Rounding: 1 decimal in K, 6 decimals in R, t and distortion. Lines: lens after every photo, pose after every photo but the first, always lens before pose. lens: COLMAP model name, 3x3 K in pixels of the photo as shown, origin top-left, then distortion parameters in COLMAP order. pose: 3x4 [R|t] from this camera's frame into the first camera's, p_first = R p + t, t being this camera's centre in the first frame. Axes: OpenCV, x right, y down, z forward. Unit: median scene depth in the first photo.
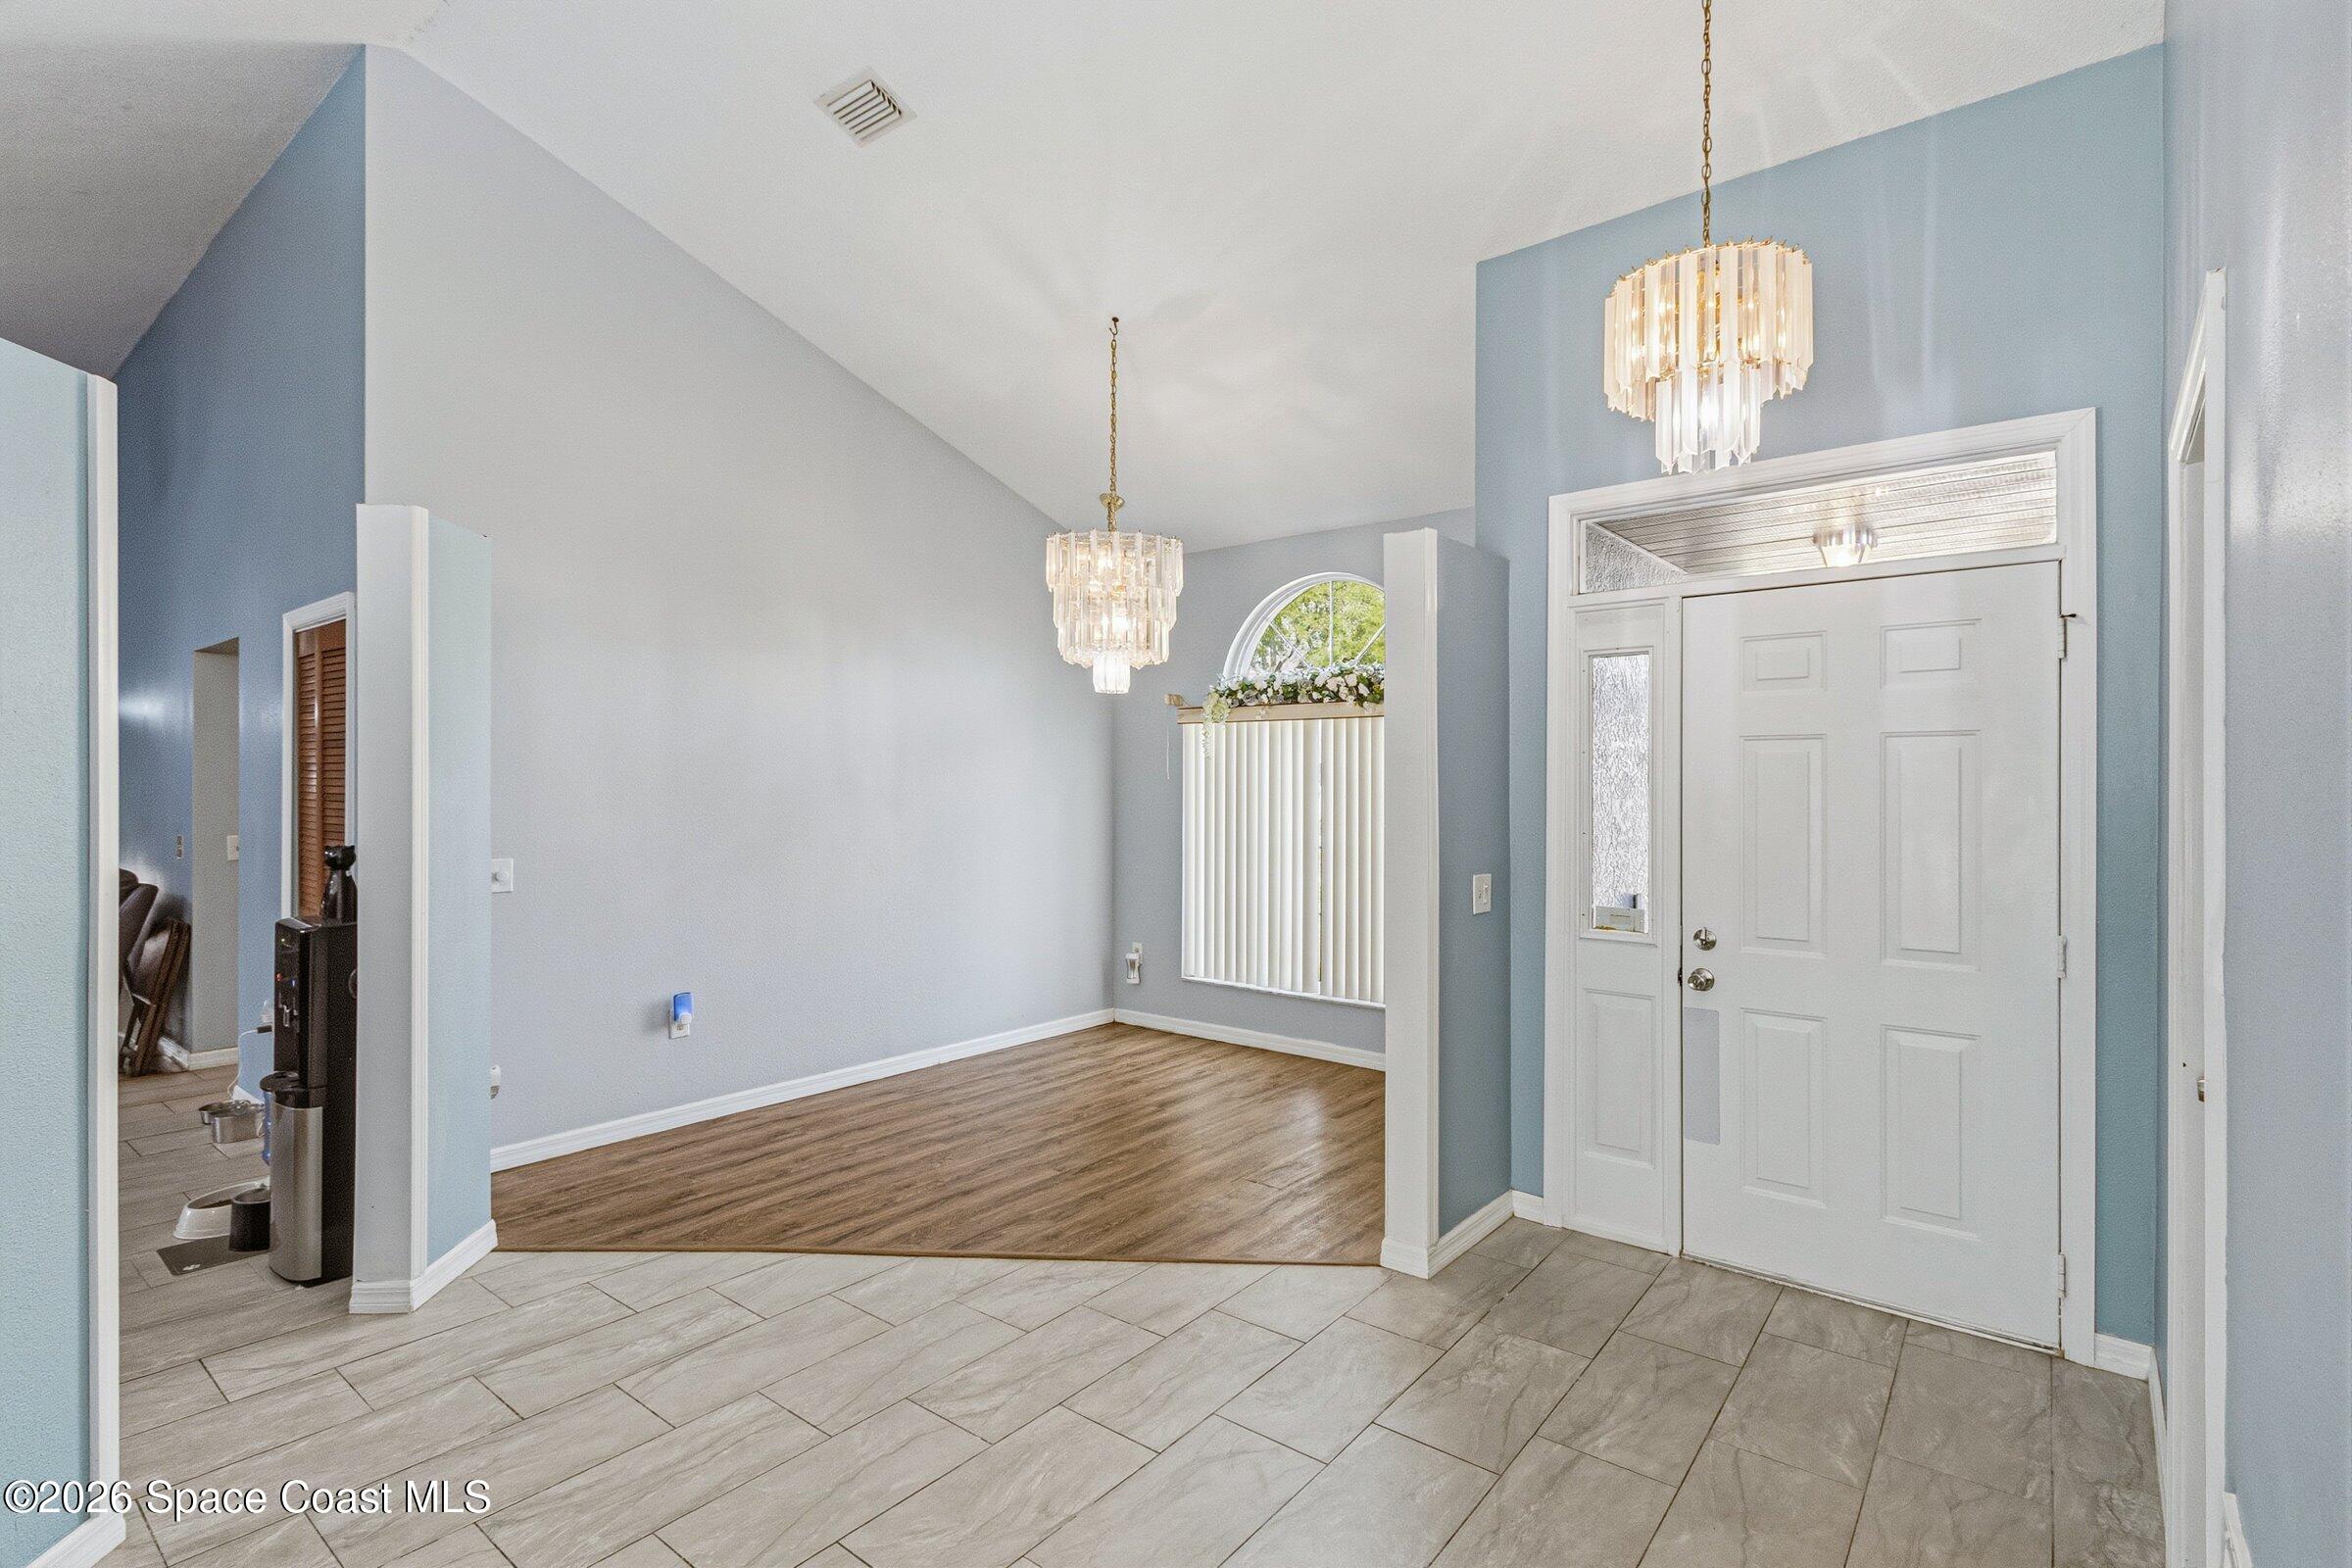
lens RADIAL K [[1107.6, 0, 1176.0], [0, 1107.6, 784.0], [0, 0, 1]] dist [0.001352, -0.000923]
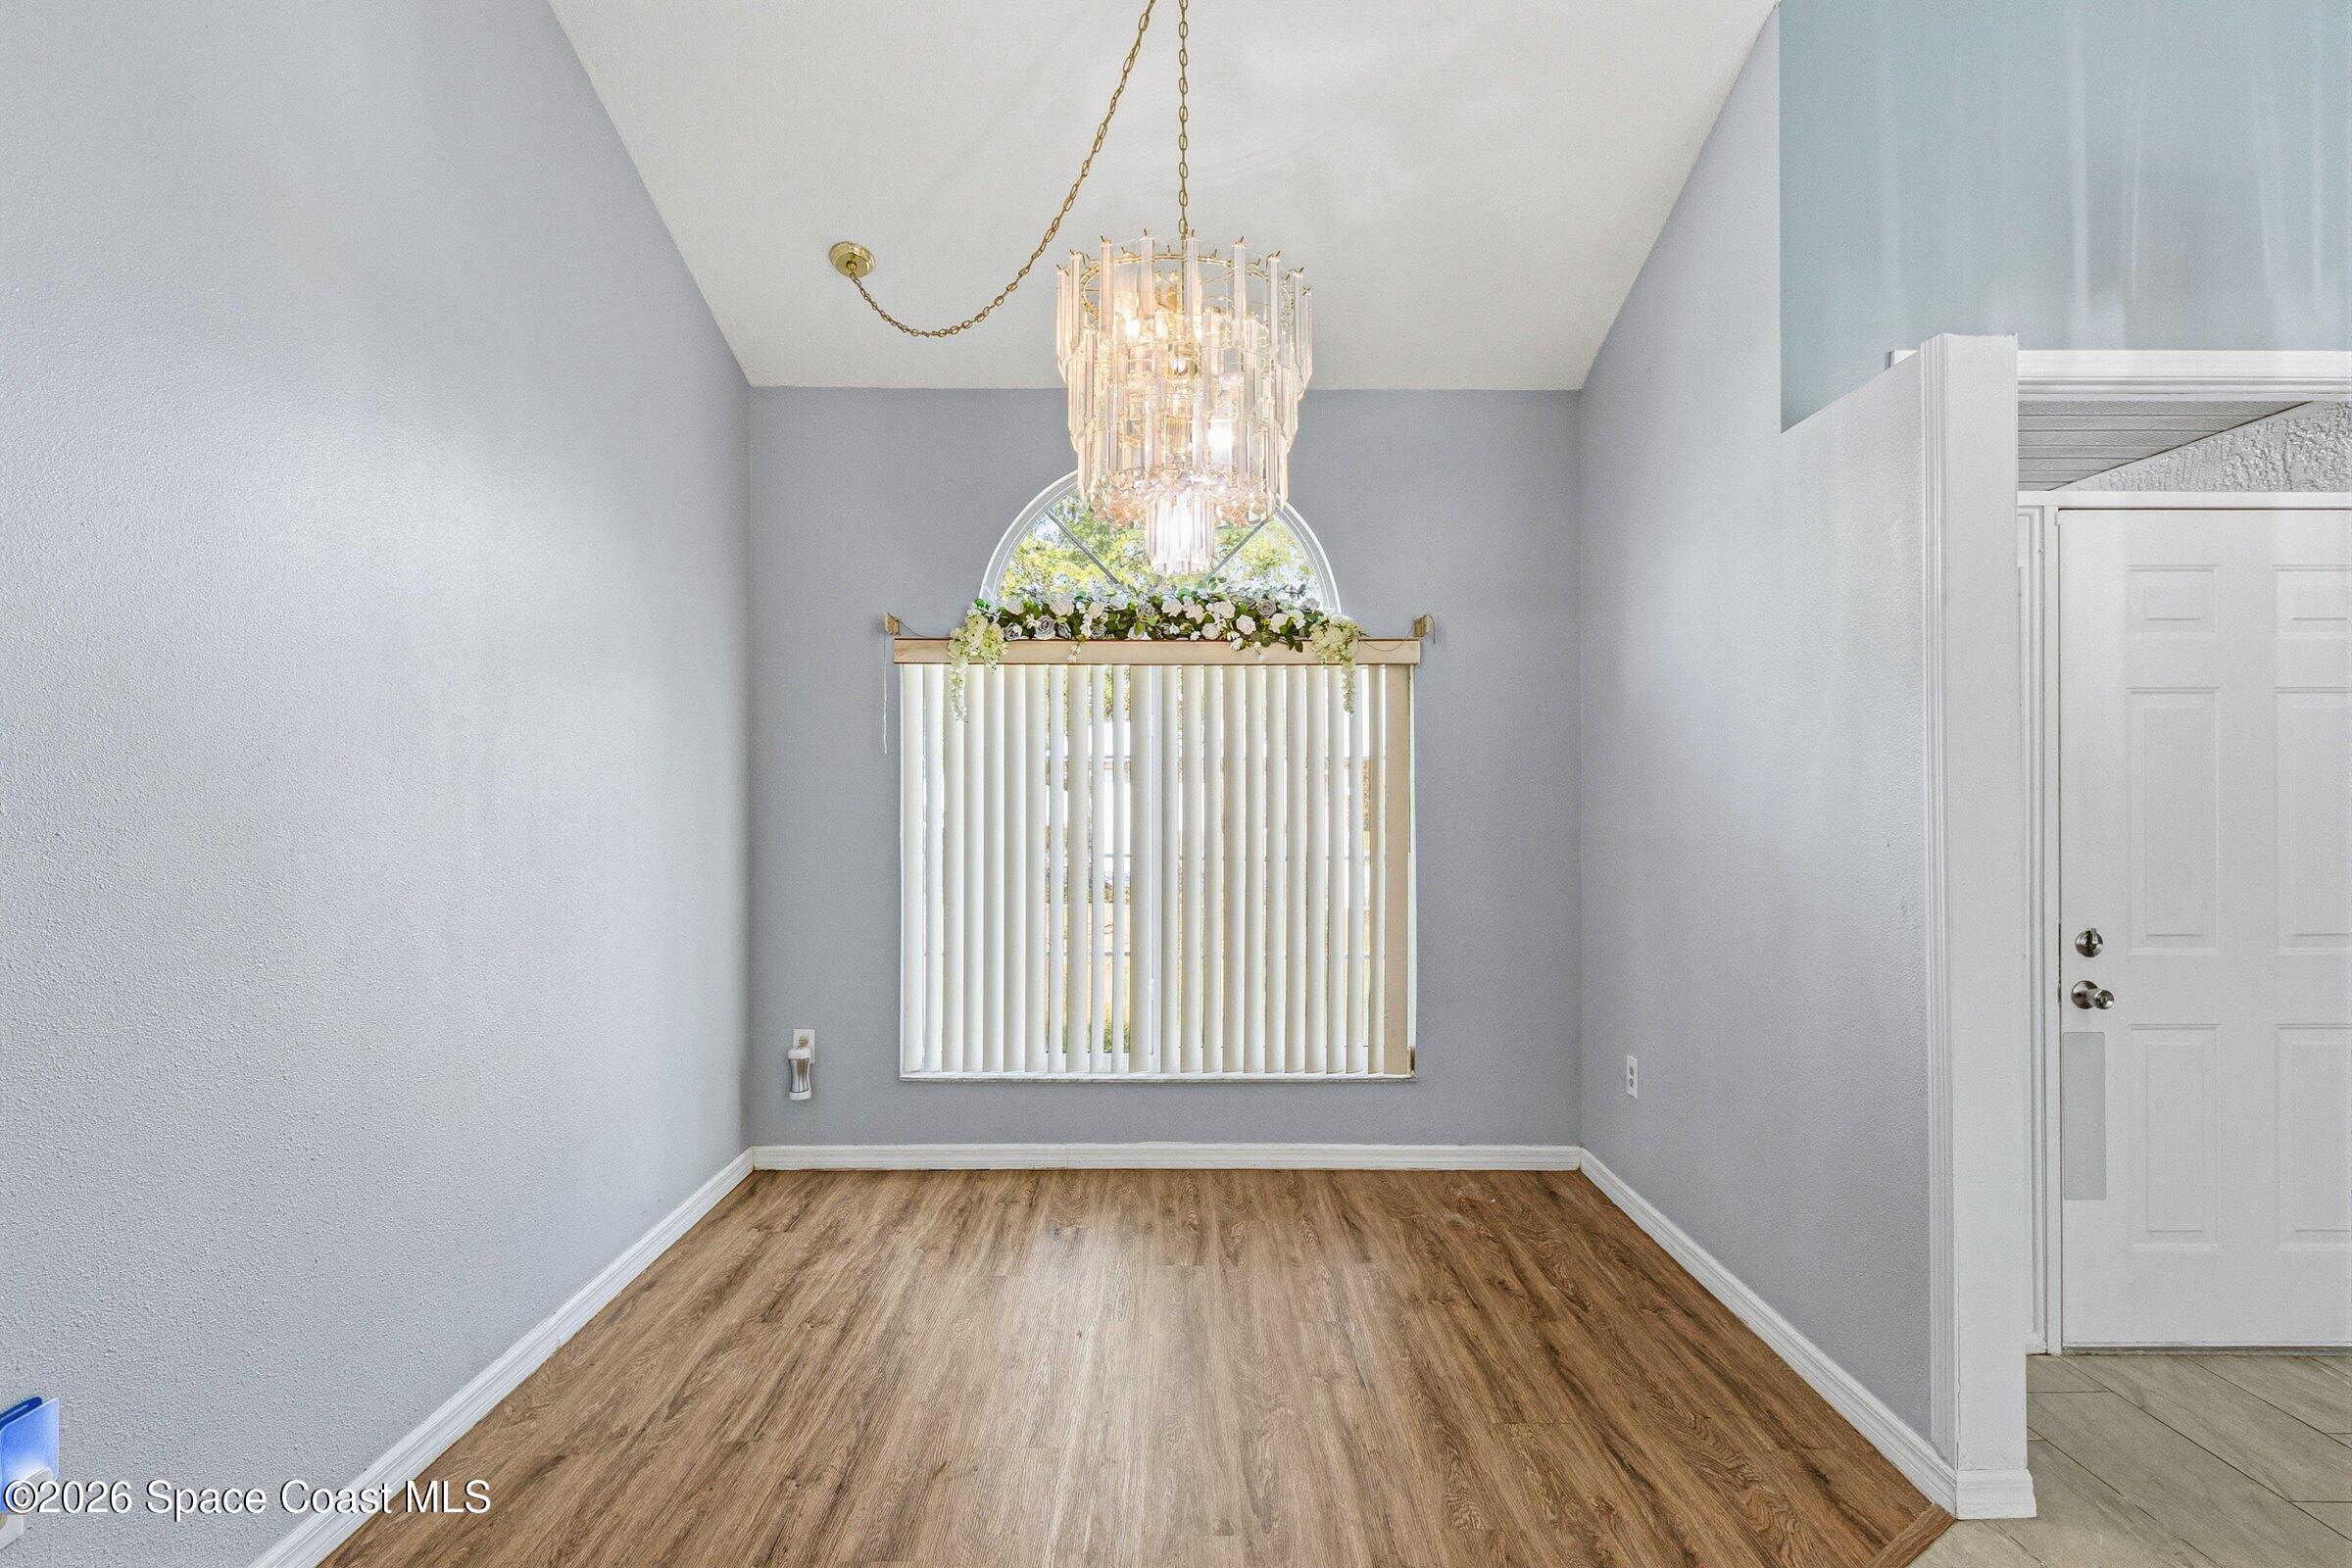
lens RADIAL K [[1184.6, 0, 1176.0], [0, 1184.6, 784.0], [0, 0, 1]] dist [0.001585, -0.000948]
pose [[0.771916, -0.001026, 0.635723, -0.406748], [0.002481, 0.999996, -0.001398, 0.018769], [-0.635719, 0.002656, 0.771916, 0.548926]]
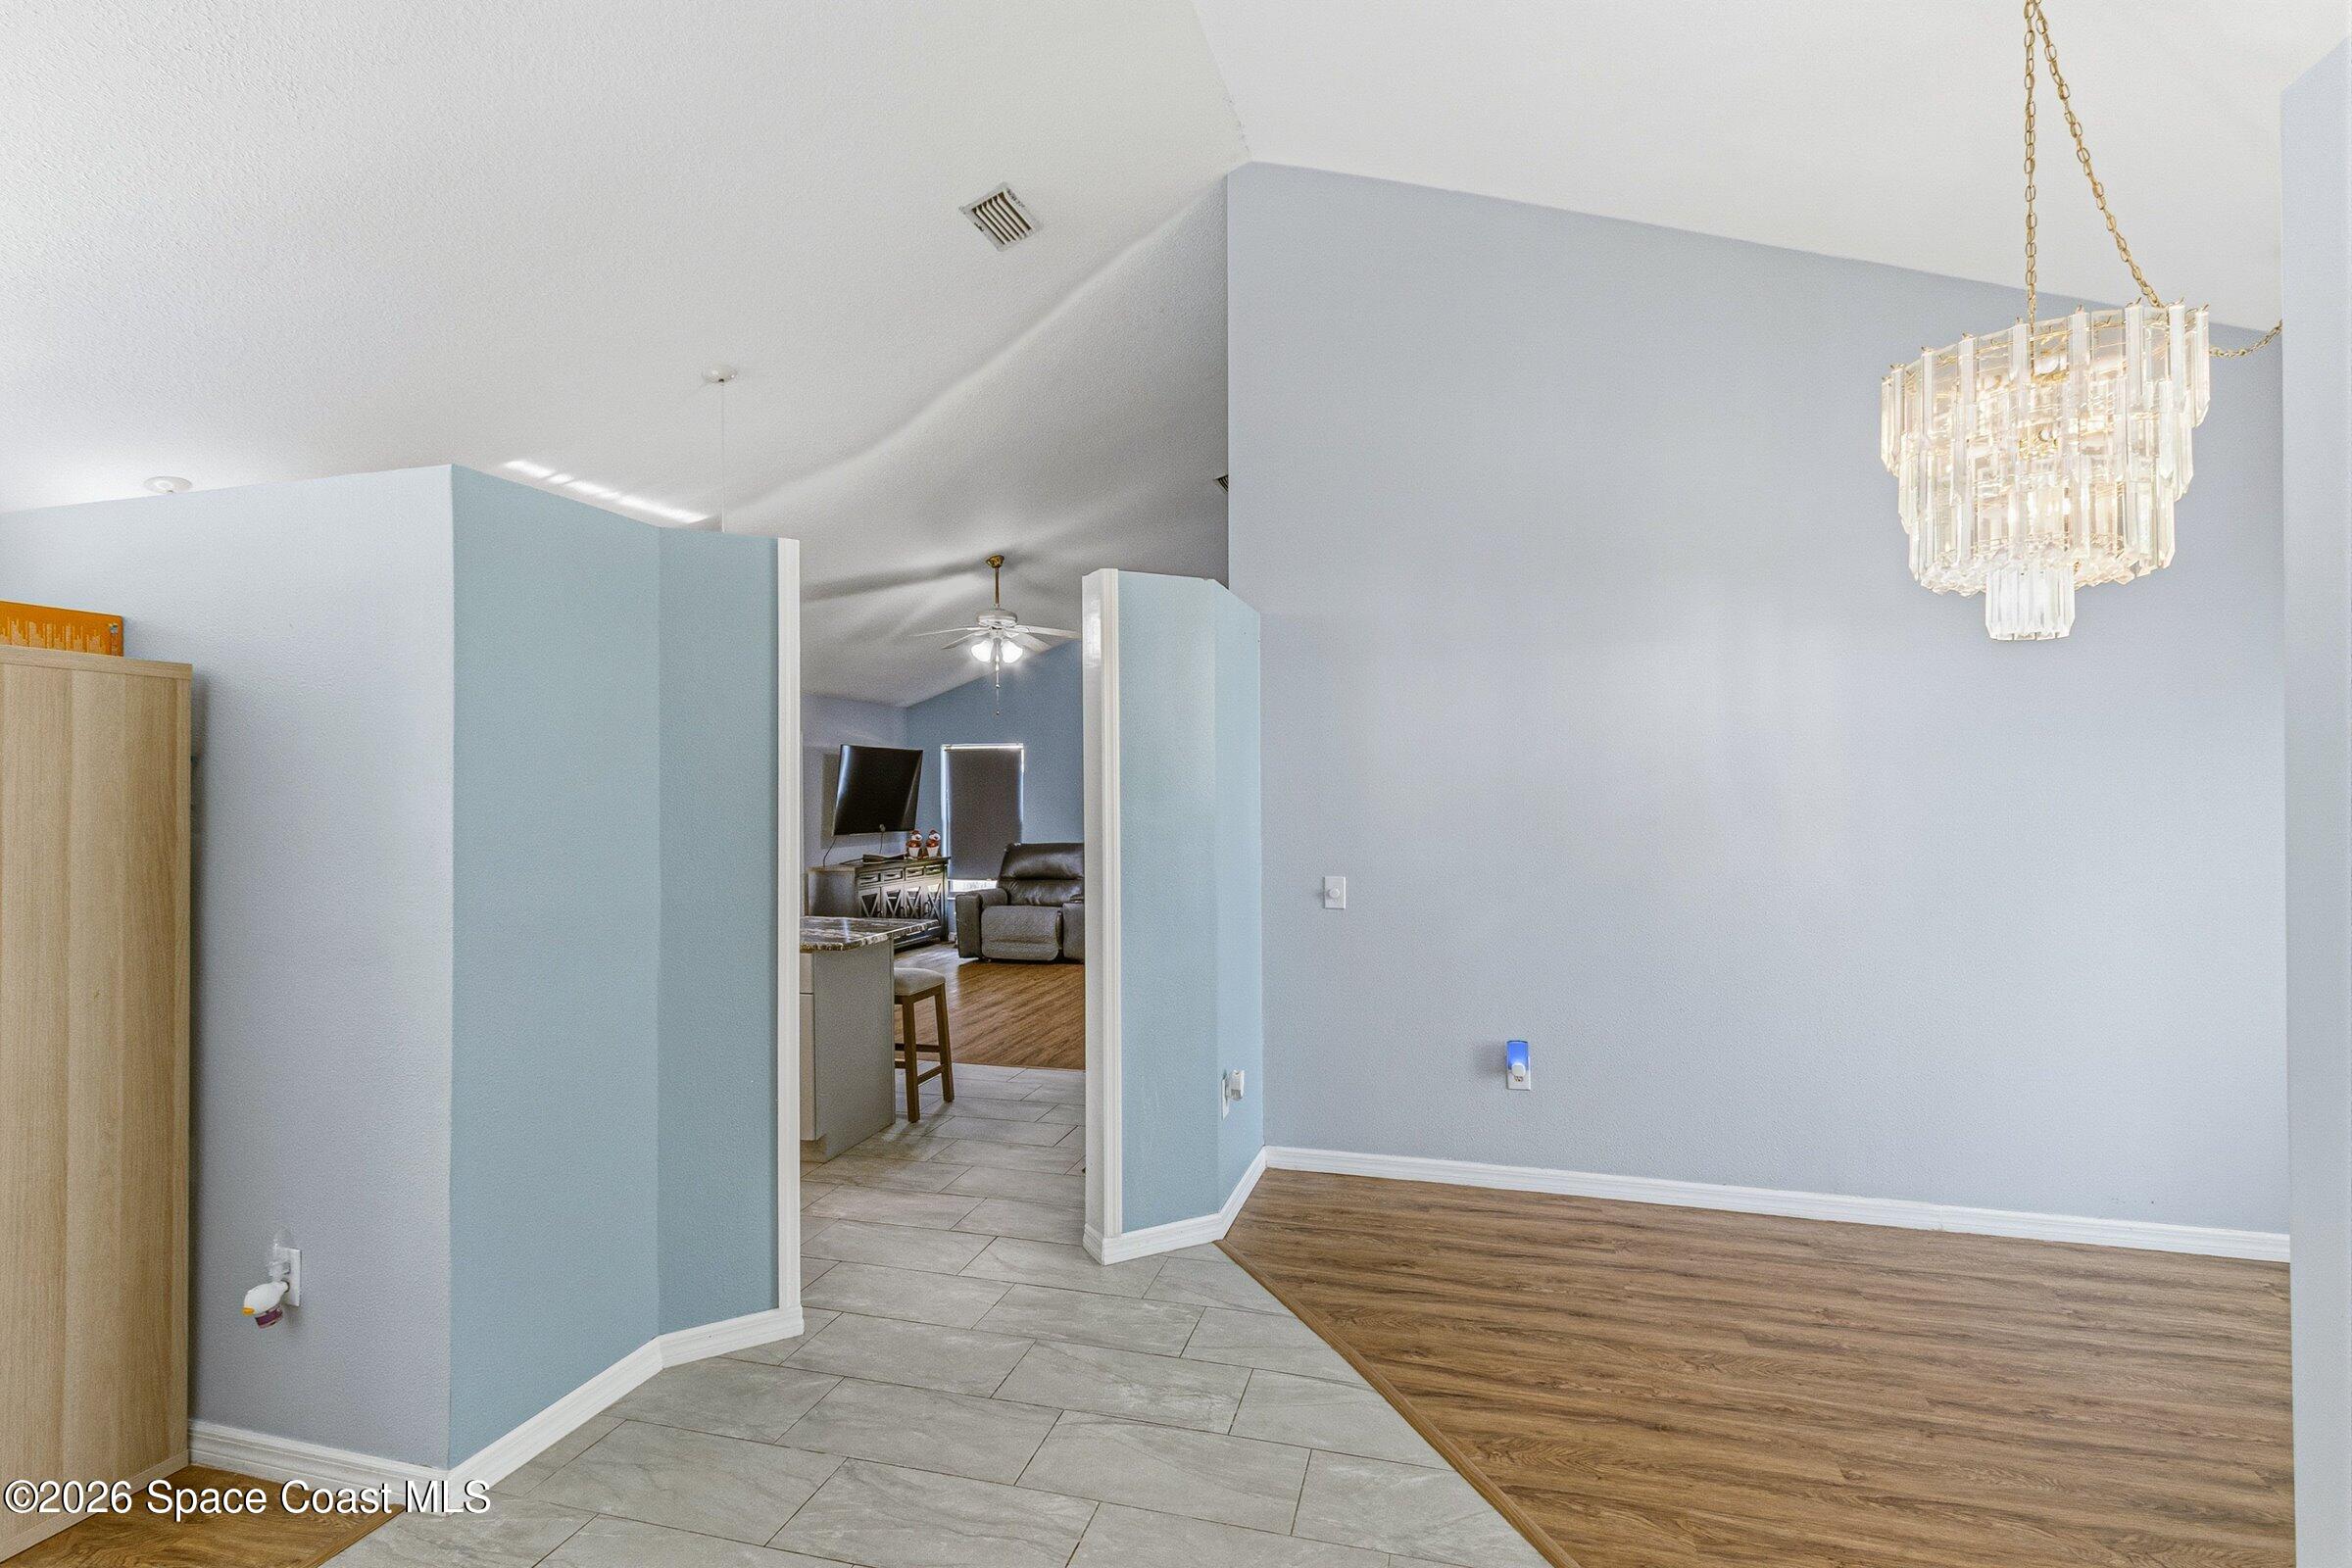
lens RADIAL K [[1102.8, 0, 1176.0], [0, 1102.8, 784.0], [0, 0, 1]] dist [0.003285, -0.000304]
pose [[0.392474, -0.009580, -0.919713, 0.261328], [0.003781, 0.999954, -0.008802, -0.009365], [0.919755, -0.000023, 0.392492, 0.402331]]
